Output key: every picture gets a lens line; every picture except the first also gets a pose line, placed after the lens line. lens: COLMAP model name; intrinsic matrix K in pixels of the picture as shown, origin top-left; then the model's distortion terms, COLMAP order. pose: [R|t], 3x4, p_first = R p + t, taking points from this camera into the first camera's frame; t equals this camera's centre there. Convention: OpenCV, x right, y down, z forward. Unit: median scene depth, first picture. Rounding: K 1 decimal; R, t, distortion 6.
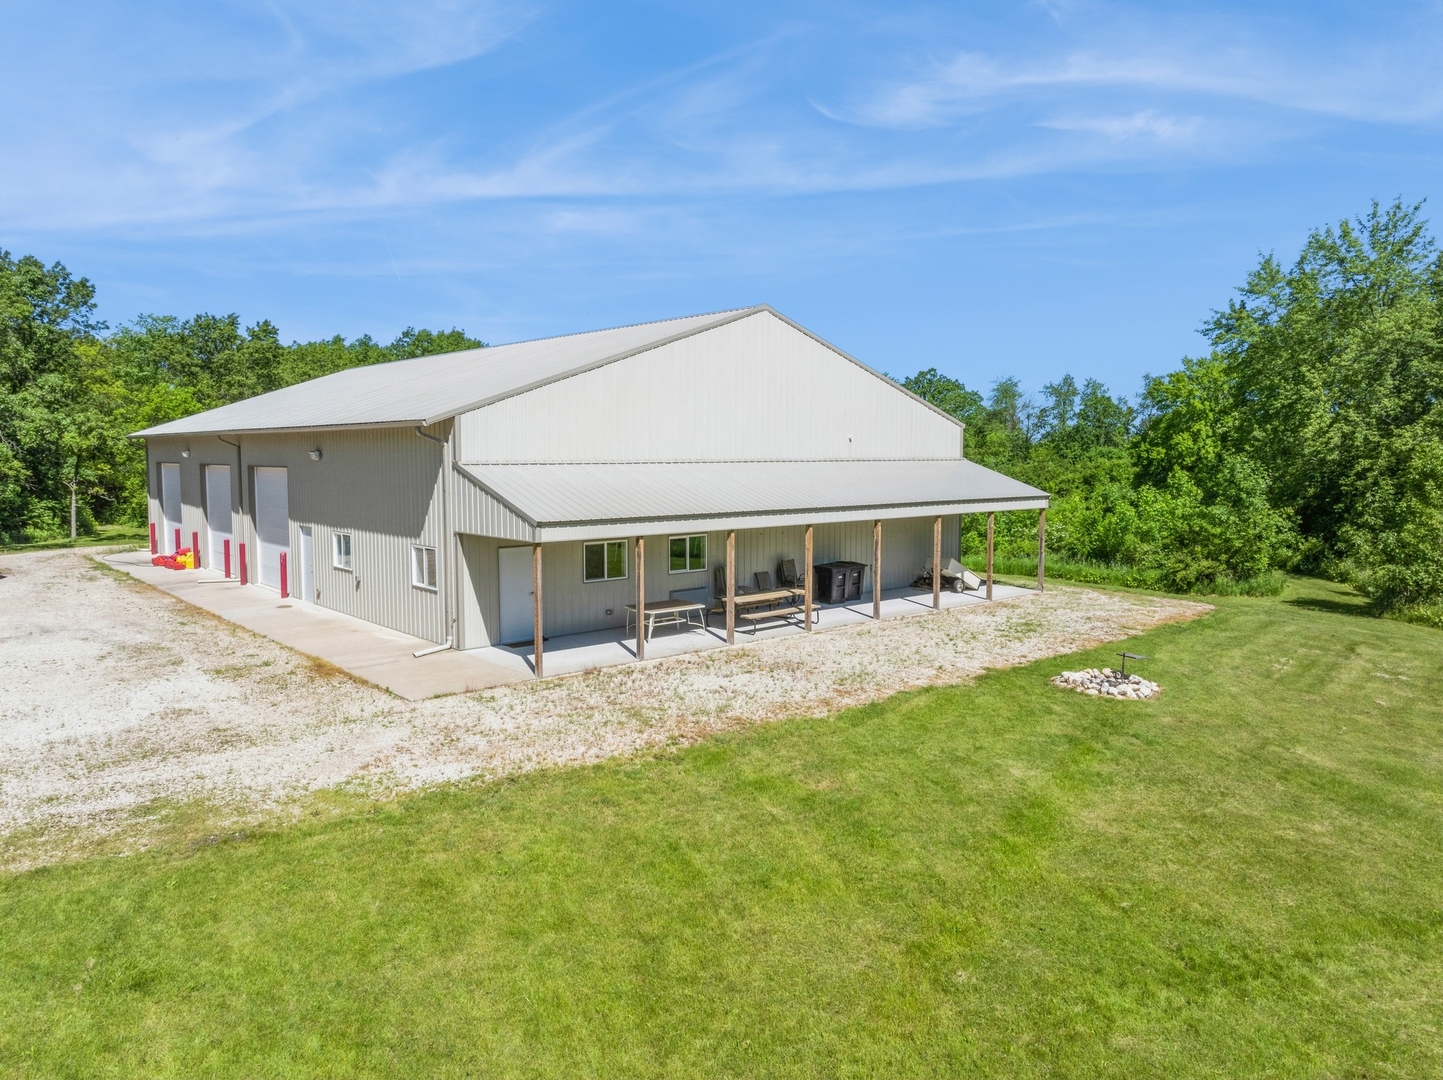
lens RADIAL K [[1043.1, 0, 721.5], [0, 1043.1, 540.0], [0, 0, 1]] dist [-0.003823, -0.044522]
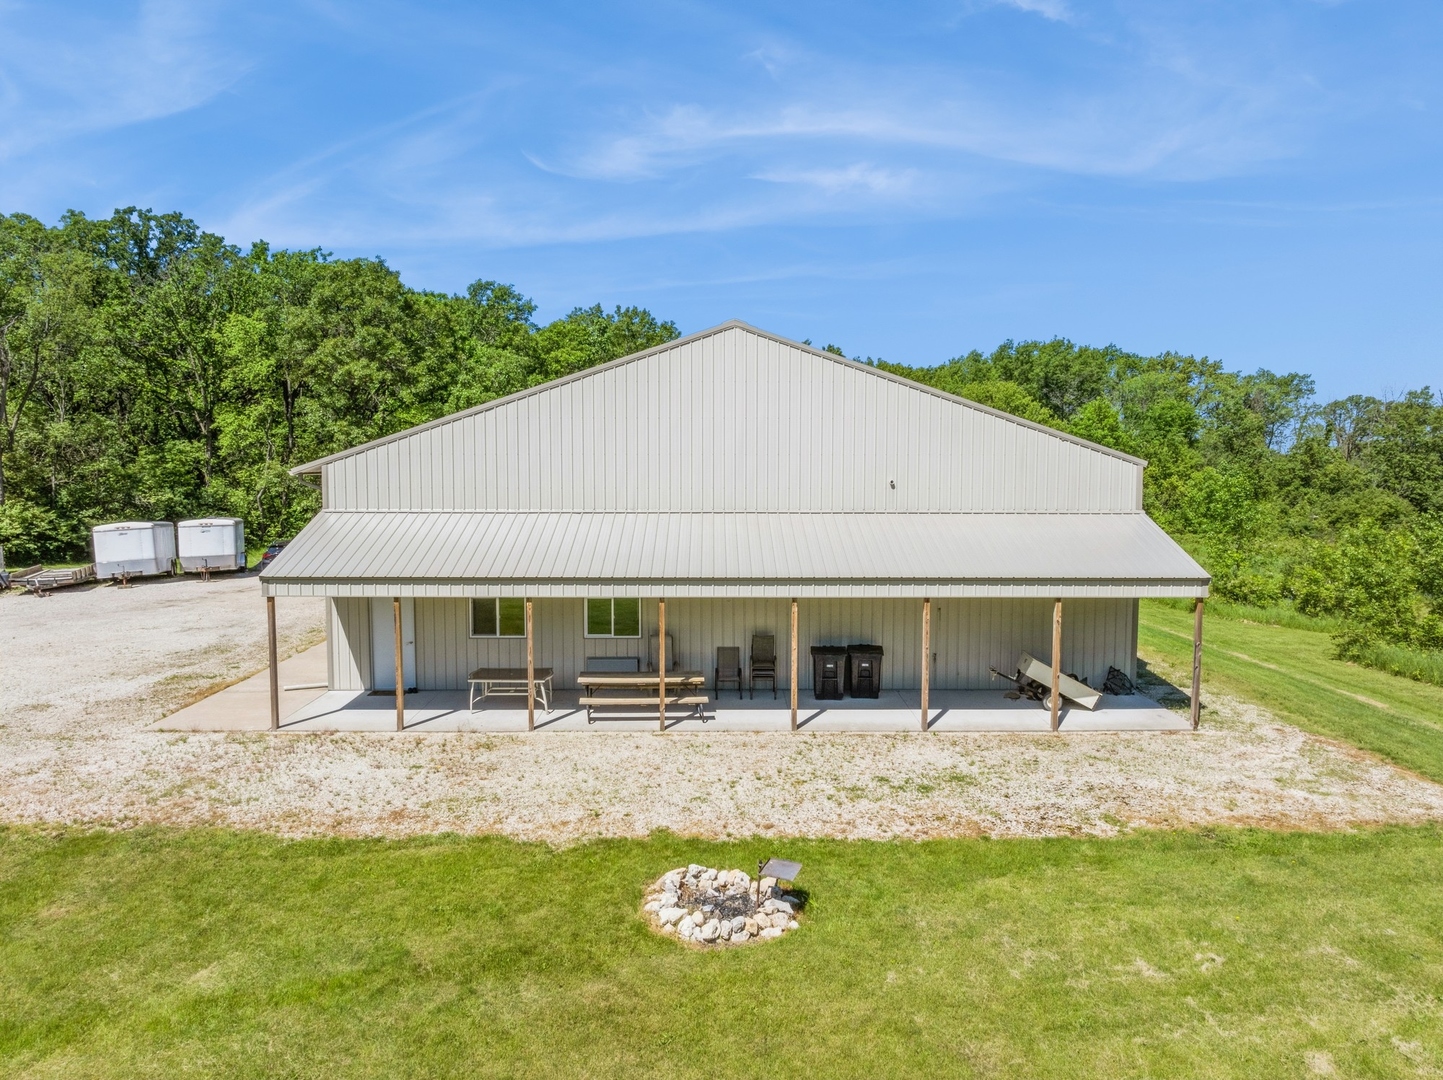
lens RADIAL K [[1043.1, 0, 721.5], [0, 1043.1, 540.0], [0, 0, 1]] dist [-0.003823, -0.044522]
pose [[0.751961, 0.051762, -0.657173, 0.651935], [-0.066510, 0.997783, 0.002487, -0.065628], [0.655844, 0.041839, 0.753736, 0.445218]]
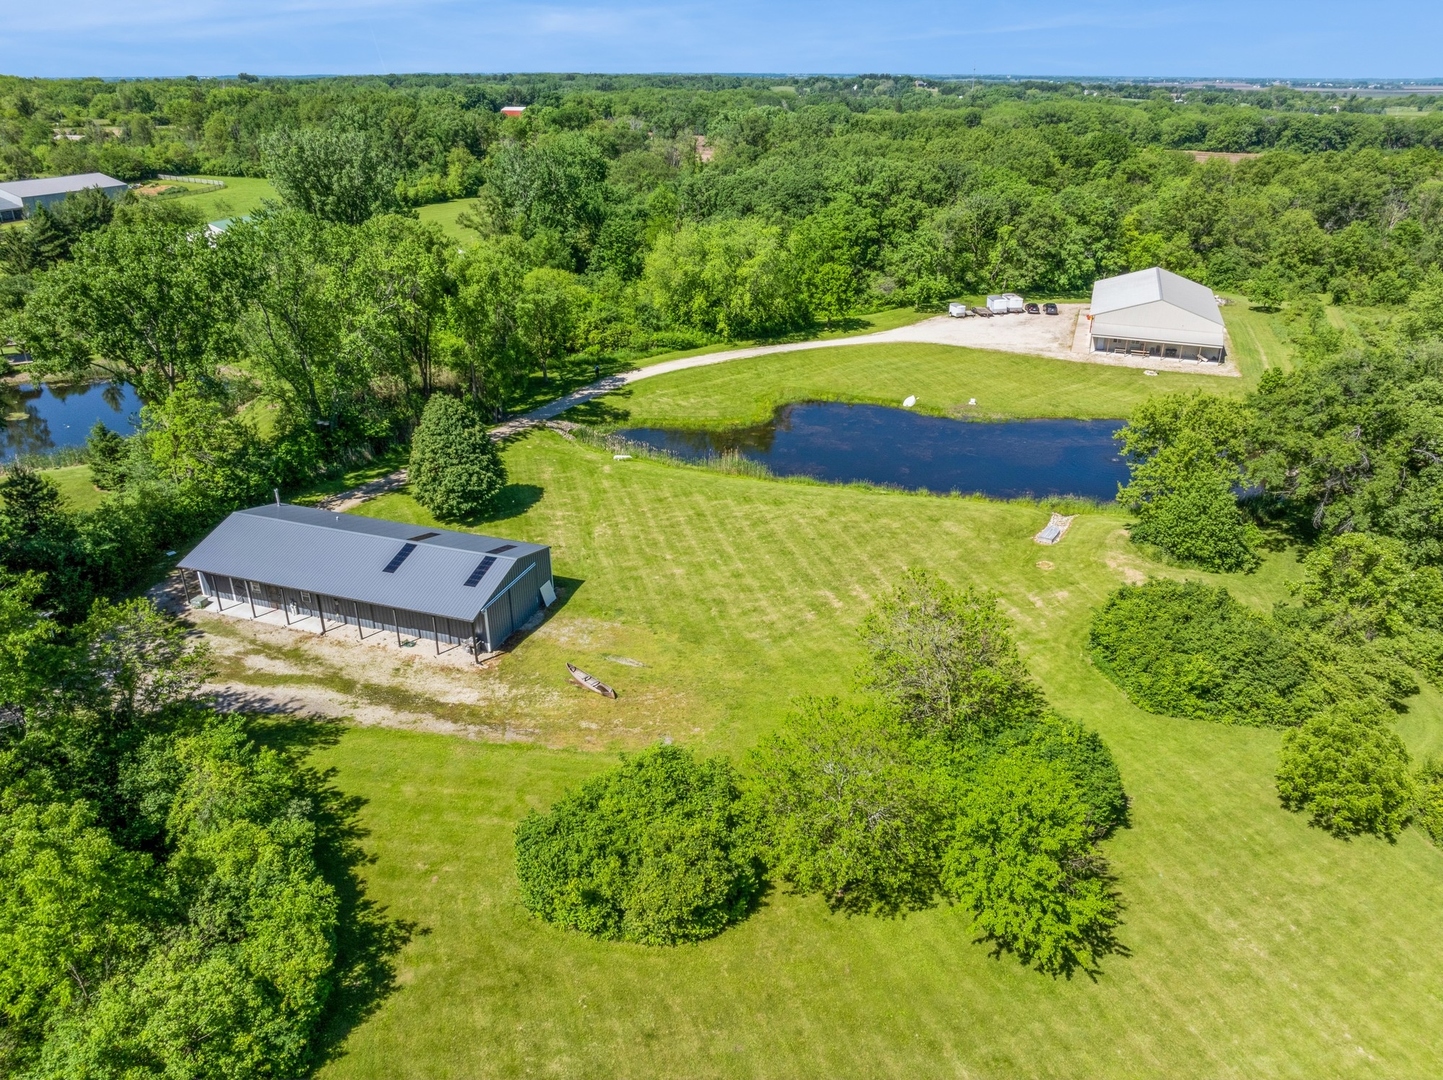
lens RADIAL K [[1034.0, 0, 711.4], [0, 1034.0, 534.9], [0, 0, 1]] dist [0.002331, -0.099541]
pose [[0.493525, 0.368729, -0.787701, 4.017088], [-0.086870, 0.922052, 0.377193, -1.030875], [0.865383, -0.117727, 0.487087, -4.243762]]
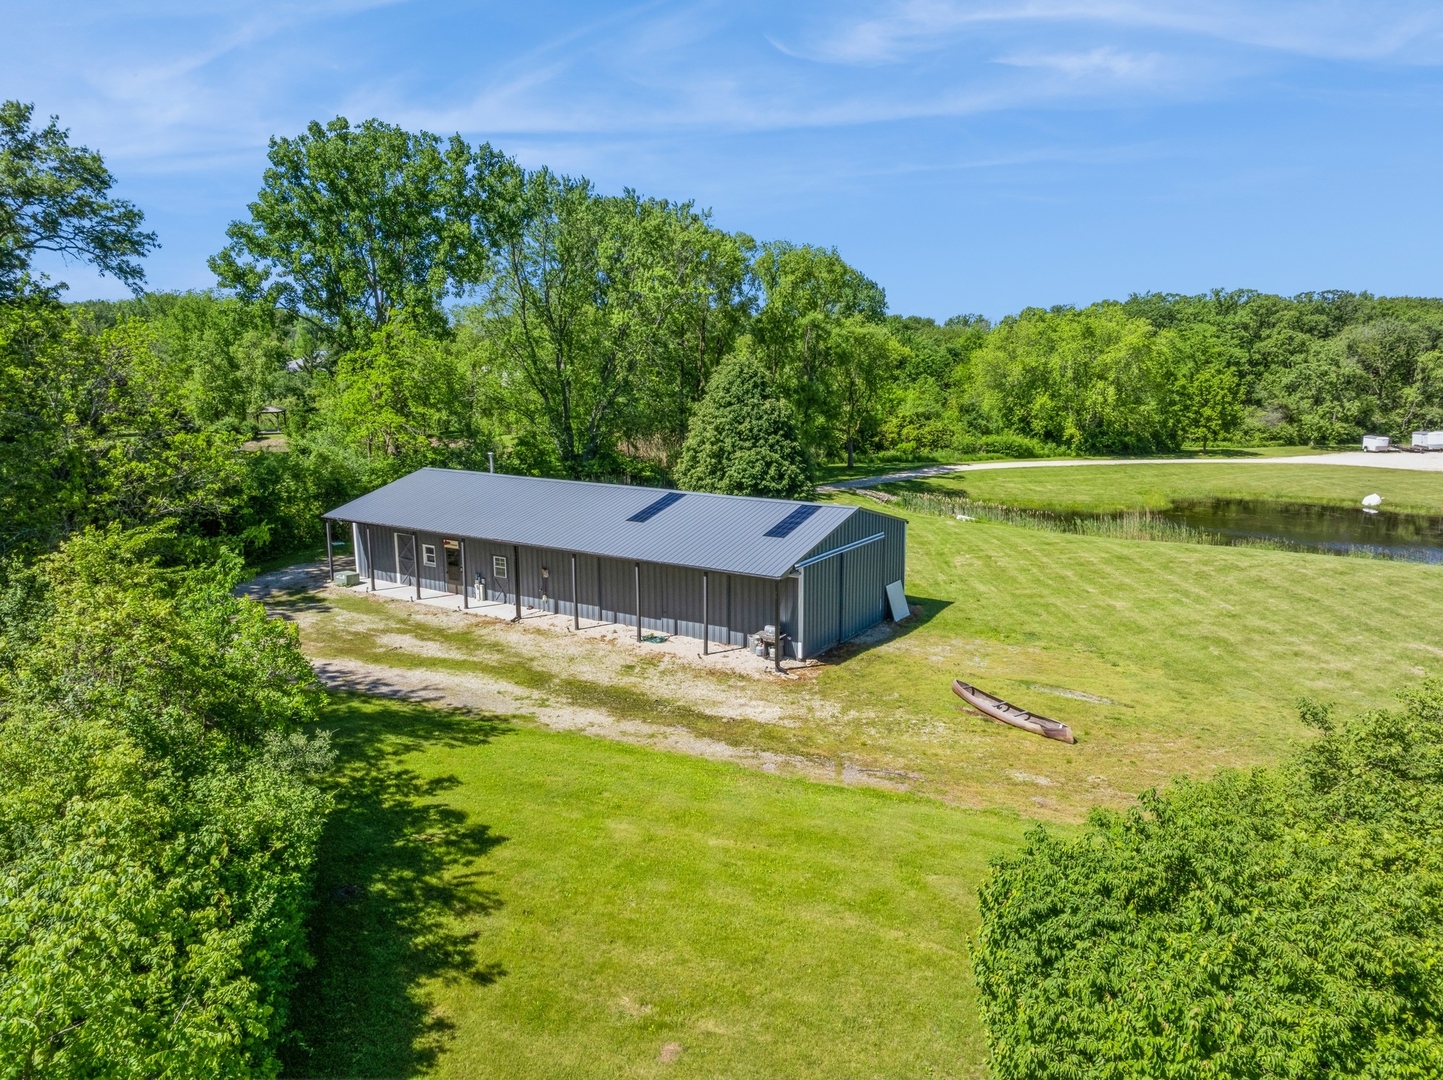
lens RADIAL K [[1034.0, 0, 711.4], [0, 1034.0, 534.9], [0, 0, 1]] dist [0.002331, -0.099541]
pose [[0.263119, 0.185283, -0.946804, 2.941620], [-0.091068, 0.981773, 0.166818, -0.015049], [0.960456, 0.042331, 0.275196, -3.967071]]
